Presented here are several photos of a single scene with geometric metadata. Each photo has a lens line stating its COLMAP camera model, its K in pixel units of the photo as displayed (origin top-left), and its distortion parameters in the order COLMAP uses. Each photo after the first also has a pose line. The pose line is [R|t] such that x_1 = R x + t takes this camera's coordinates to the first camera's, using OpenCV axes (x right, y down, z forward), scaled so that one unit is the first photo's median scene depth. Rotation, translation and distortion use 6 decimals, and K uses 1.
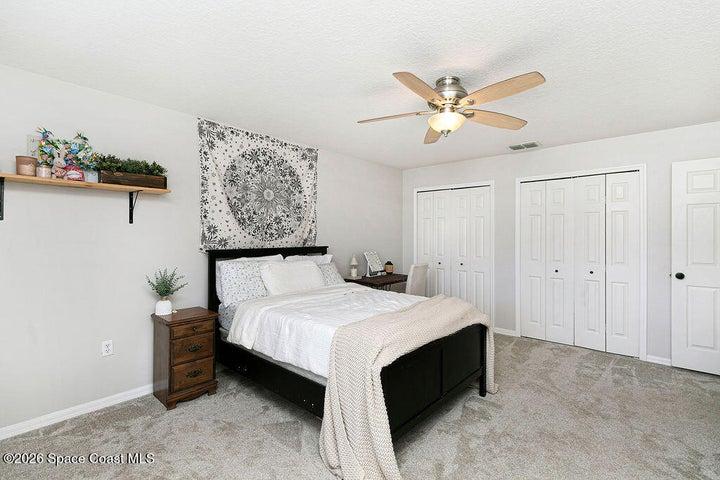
lens RADIAL K [[332.6, 0, 360.0], [0, 332.6, 235.9], [0, 0, 1]] dist [0.009304, 0.000273]
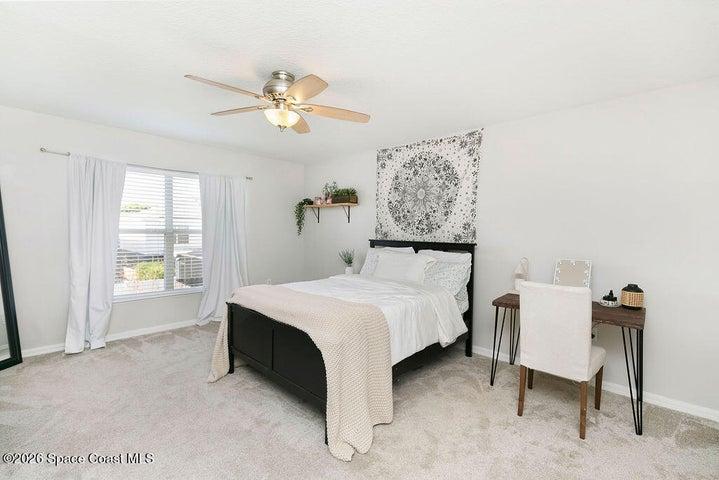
lens RADIAL K [[332.2, 0, 359.6], [0, 332.2, 239.4], [0, 0, 1]] dist [0.009304, 0.000273]
pose [[-0.044628, 0.027448, -0.998627, 0.863430], [-0.015053, 0.999491, 0.028145, 0.000939], [0.998890, 0.016288, -0.044192, 0.858610]]
